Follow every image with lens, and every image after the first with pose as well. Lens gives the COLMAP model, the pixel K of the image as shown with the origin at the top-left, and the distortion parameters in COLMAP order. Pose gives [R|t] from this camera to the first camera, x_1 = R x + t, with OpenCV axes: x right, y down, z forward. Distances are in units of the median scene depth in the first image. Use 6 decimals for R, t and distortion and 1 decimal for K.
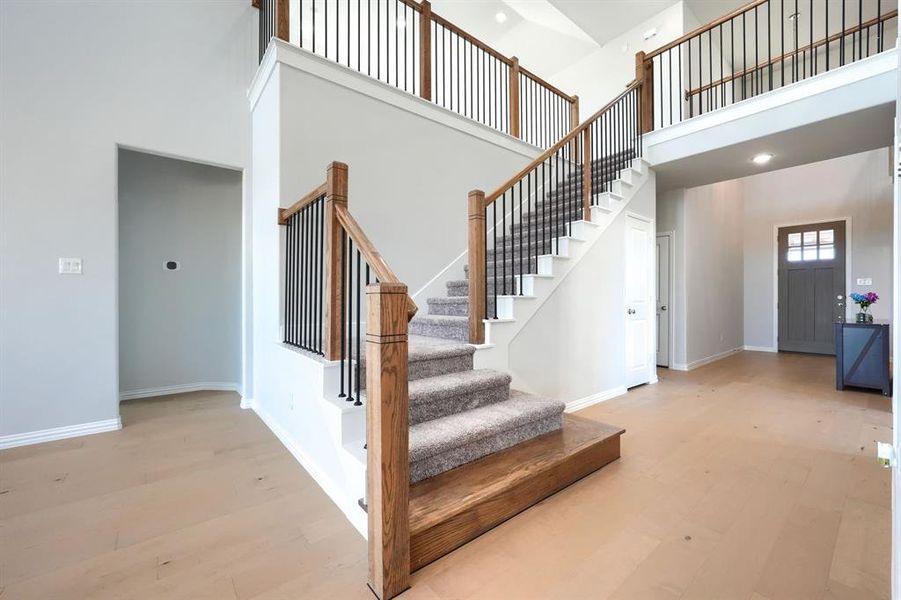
lens RADIAL K [[361.2, 0, 449.2], [0, 361.2, 299.3], [0, 0, 1]] dist [-0.017976, 0.000583]
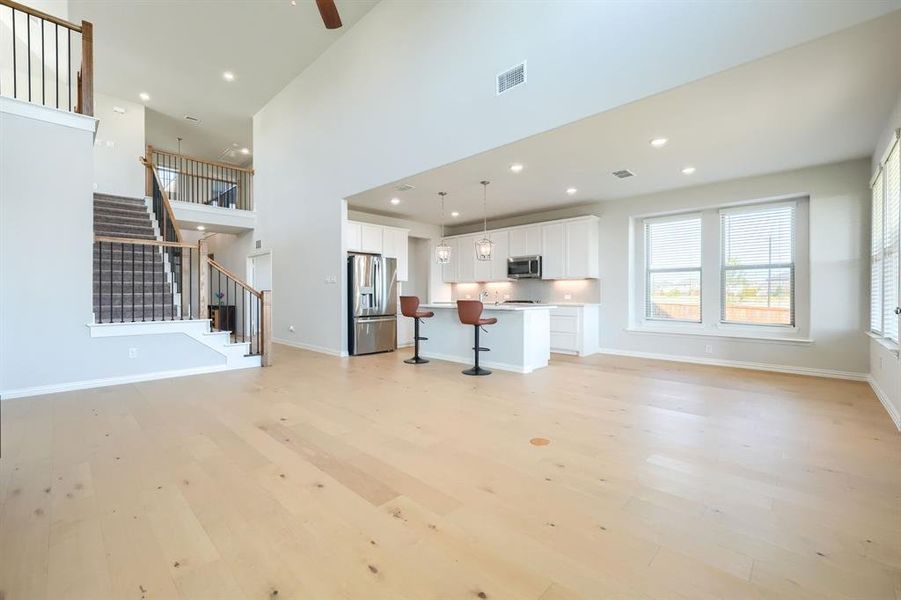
lens RADIAL K [[381.3, 0, 450.2], [0, 381.3, 294.4], [0, 0, 1]] dist [-0.012665, 0.006032]
pose [[-0.129053, 0.004752, 0.991626, -1.452956], [0.004226, 0.999982, -0.004242, 0.007456], [-0.991629, 0.003643, -0.129070, -0.157147]]
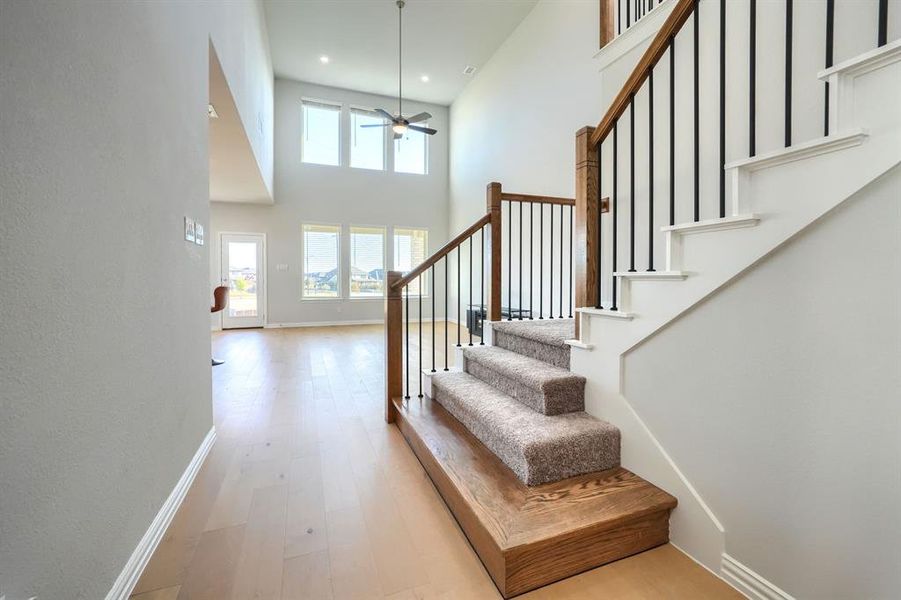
lens RADIAL K [[386.1, 0, 452.0], [0, 386.1, 289.4], [0, 0, 1]] dist [-0.020999, -0.000317]
pose [[-0.294312, 0.029322, -0.955260, 0.554286], [0.001044, 0.999539, 0.030359, -0.002217], [0.955709, 0.007938, -0.294207, 0.603709]]
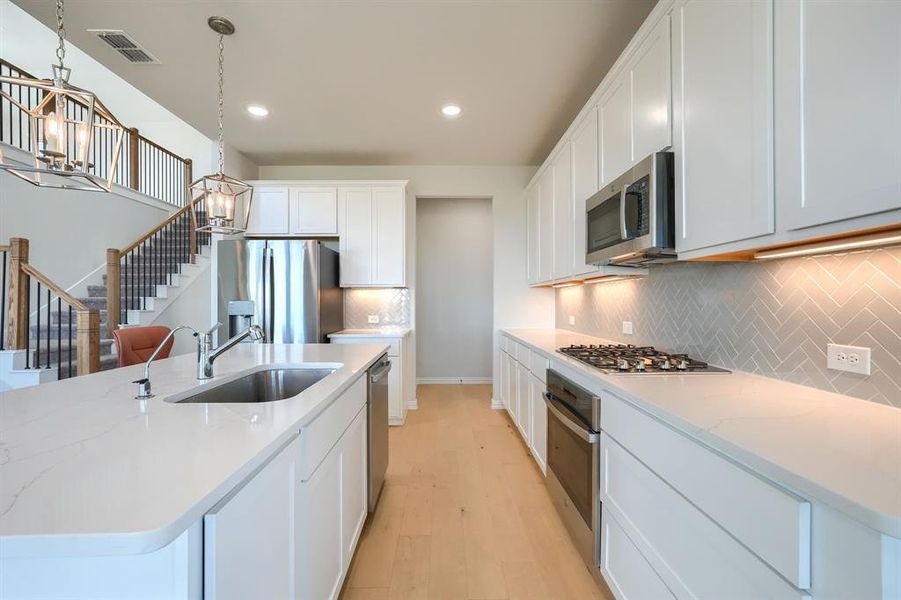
lens RADIAL K [[380.4, 0, 446.8], [0, 380.4, 301.3], [0, 0, 1]] dist [-0.001385, 0.000590]
pose [[0.617730, 0.003441, 0.786383, -0.225717], [0.002090, 0.999980, -0.006017, -0.025002], [-0.786387, 0.005360, 0.617711, -0.835427]]
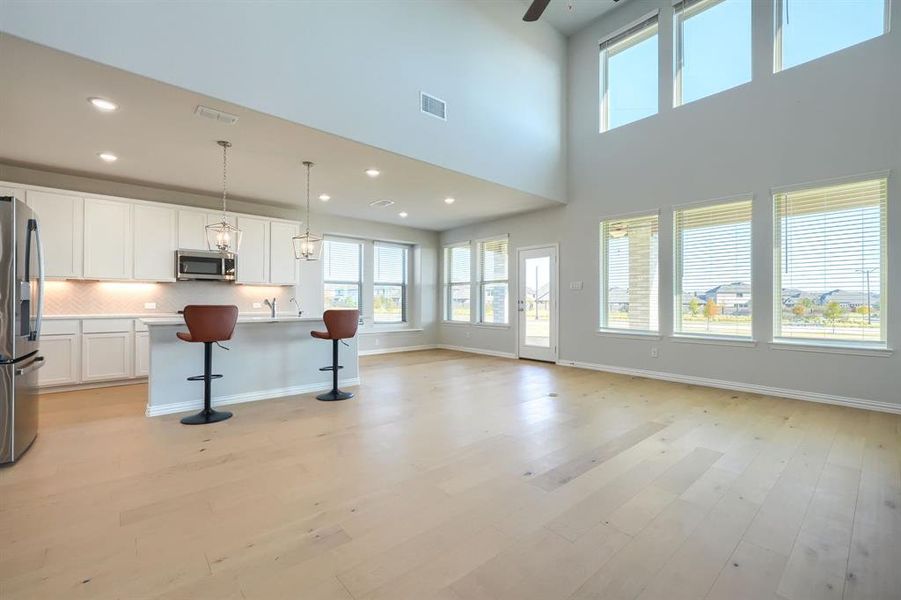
lens RADIAL K [[381.3, 0, 446.2], [0, 381.3, 301.2], [0, 0, 1]] dist [-0.012665, 0.006032]
pose [[-0.999399, 0.004001, -0.034442, -0.529807], [0.004079, 0.999989, -0.002196, 0.004839], [0.034433, -0.002336, -0.999404, 0.613493]]
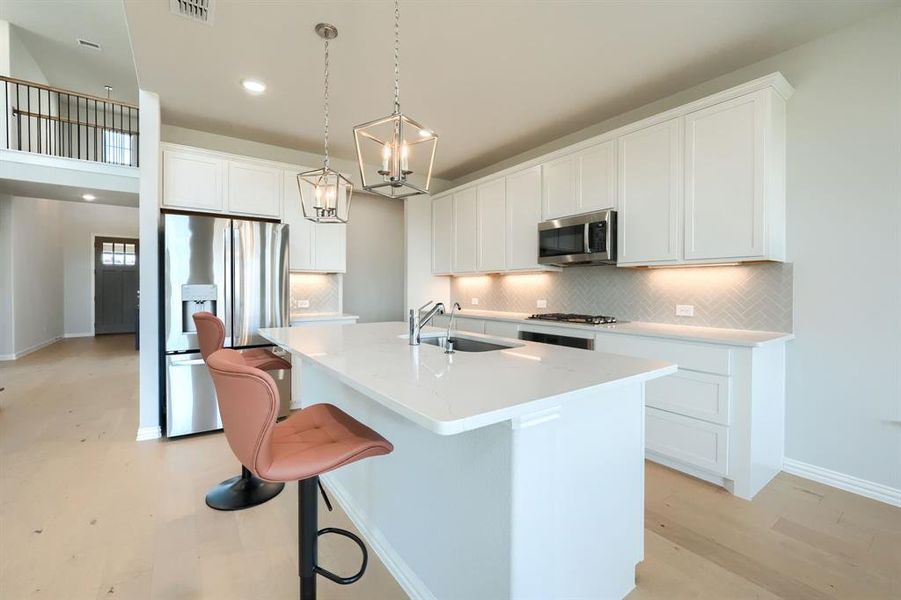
lens RADIAL K [[381.3, 0, 447.4], [0, 381.3, 290.8], [0, 0, 1]] dist [-0.012665, 0.006032]
pose [[0.059030, -0.003711, 0.998249, -0.538092], [0.000160, 0.999993, 0.003708, -0.023090], [-0.998256, -0.000059, 0.059030, -0.512656]]
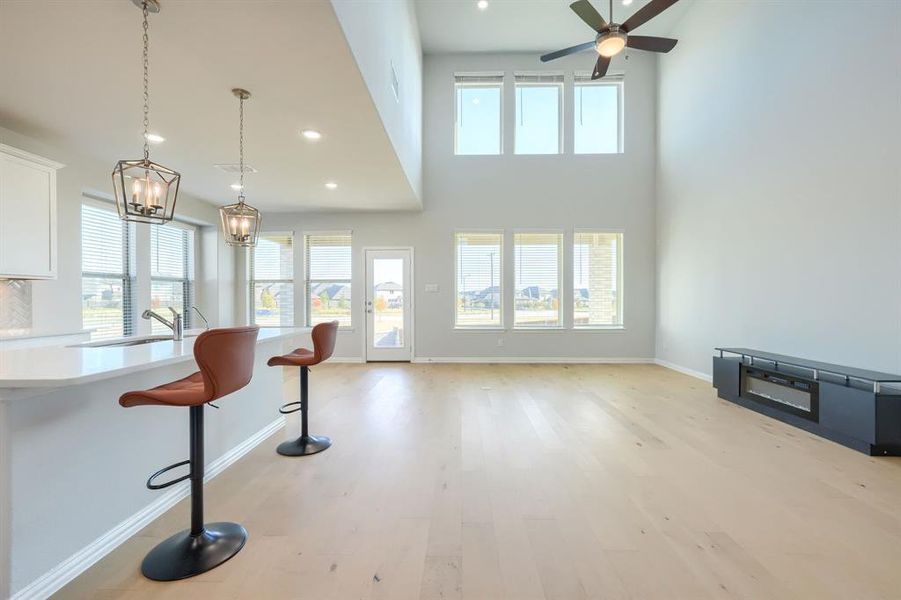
lens RADIAL K [[381.3, 0, 445.0], [0, 381.3, 300.9], [0, 0, 1]] dist [-0.012665, 0.006032]
pose [[-0.650352, 0.014803, -0.759489, 0.084981], [0.007303, 0.999886, 0.013235, -0.022502], [0.759598, 0.003061, -0.650386, 0.255575]]
